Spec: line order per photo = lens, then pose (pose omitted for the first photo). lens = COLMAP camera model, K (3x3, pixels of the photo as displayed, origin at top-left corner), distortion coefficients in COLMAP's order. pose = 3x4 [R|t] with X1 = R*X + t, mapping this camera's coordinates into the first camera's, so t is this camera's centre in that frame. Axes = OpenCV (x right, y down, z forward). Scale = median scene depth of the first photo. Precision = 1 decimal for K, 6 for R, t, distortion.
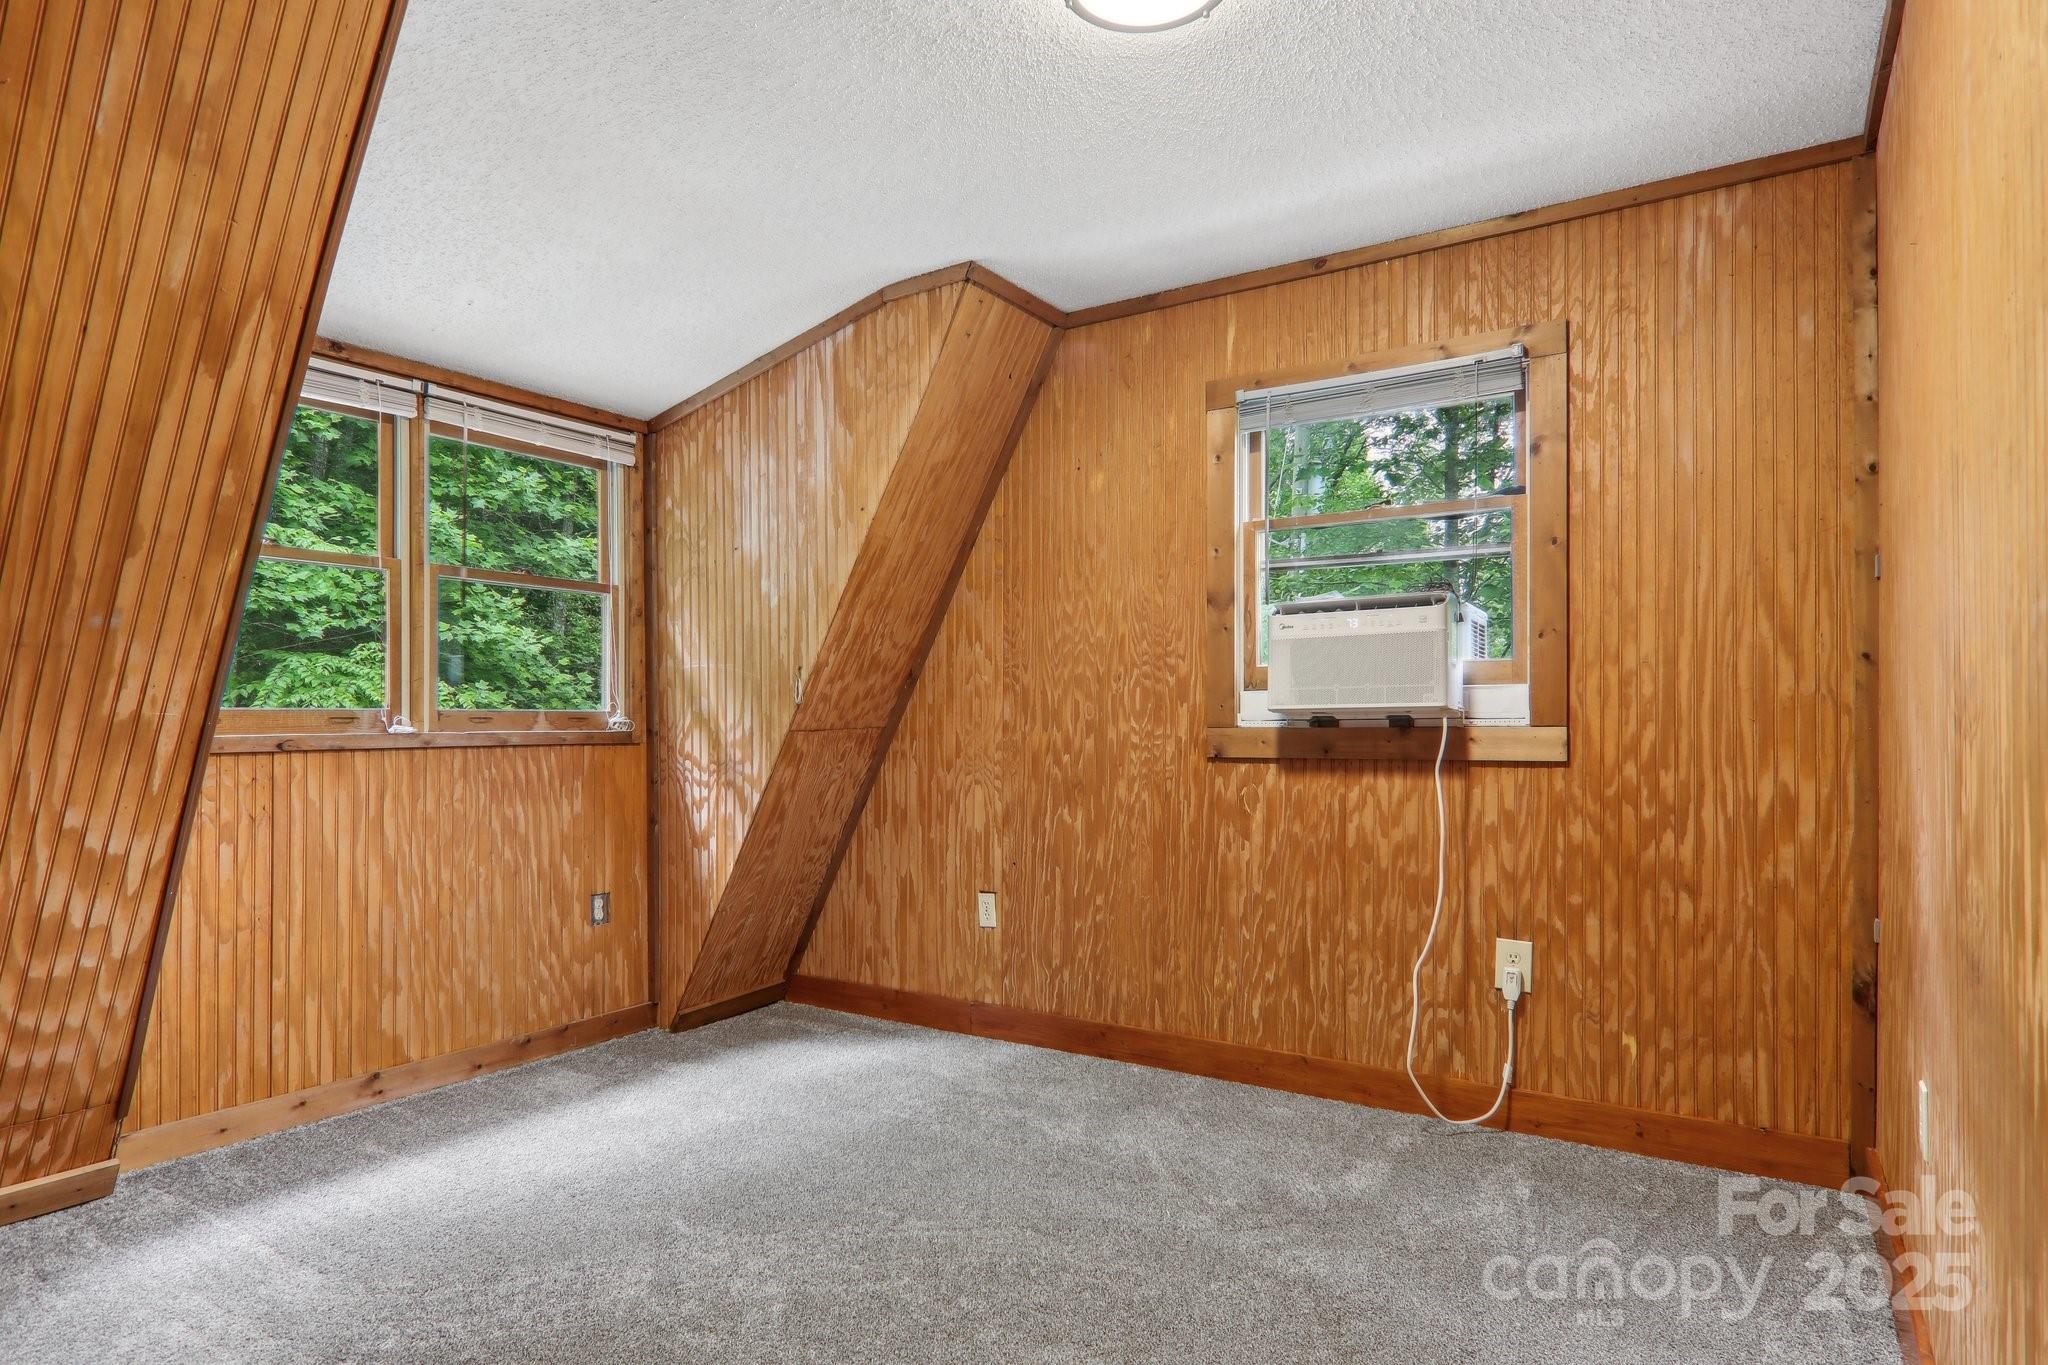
lens RADIAL K [[1148.9, 0, 1026.3], [0, 1148.9, 698.5], [0, 0, 1]] dist [-0.003543, -0.000825]
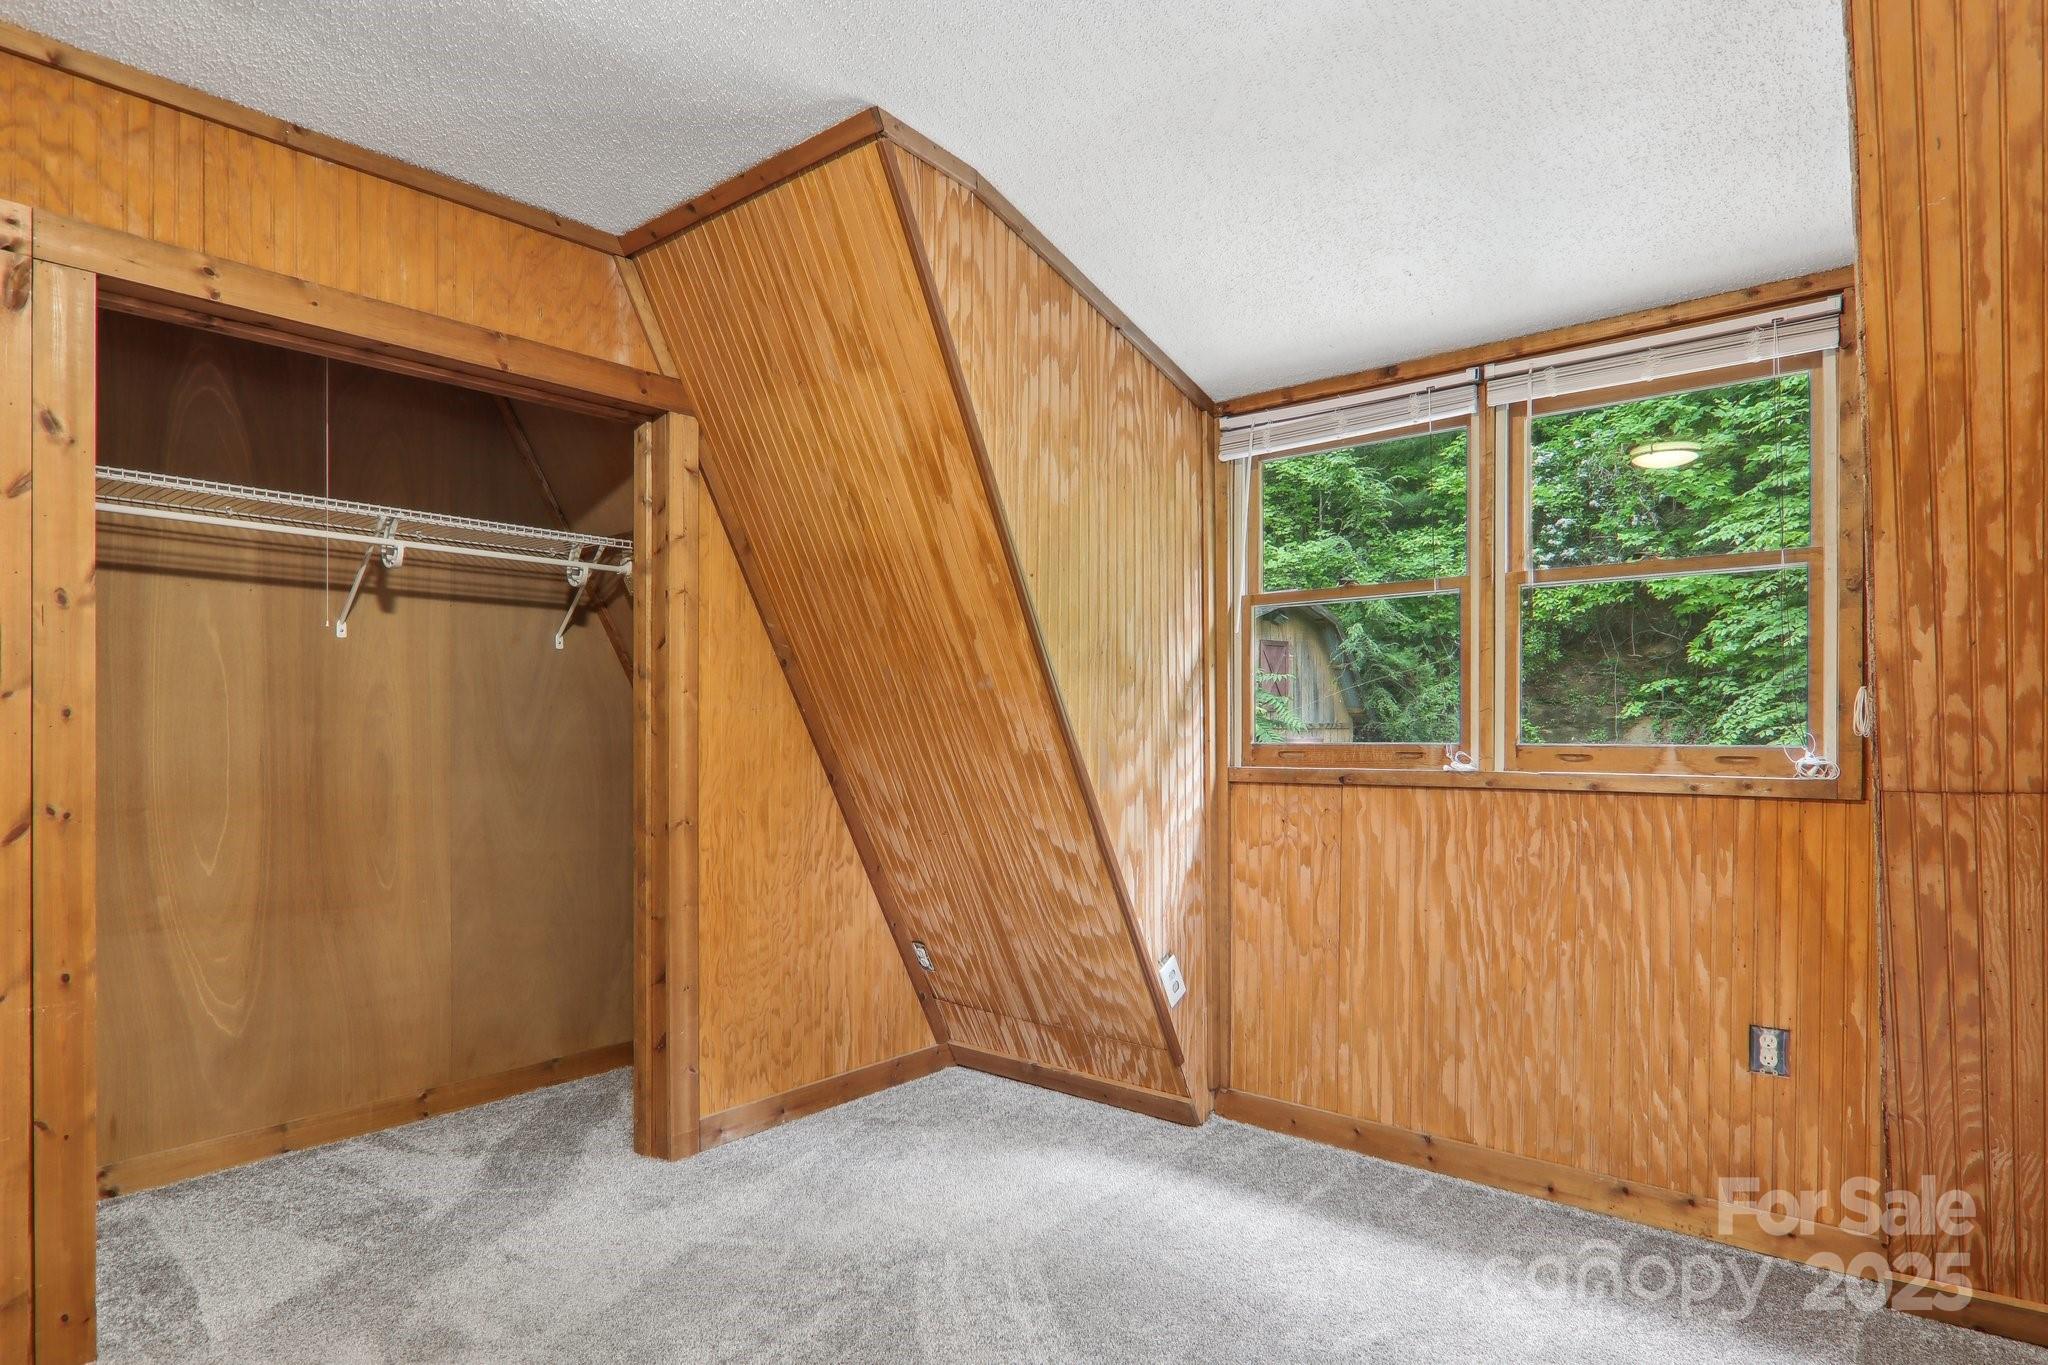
lens RADIAL K [[1148.9, 0, 991.4], [0, 1148.9, 732.1], [0, 0, 1]] dist [-0.003543, -0.000825]
pose [[-0.140358, -0.005127, -0.990088, 0.374473], [0.014890, 0.999863, -0.007288, 0.001128], [0.989989, -0.015765, -0.140262, 0.732302]]
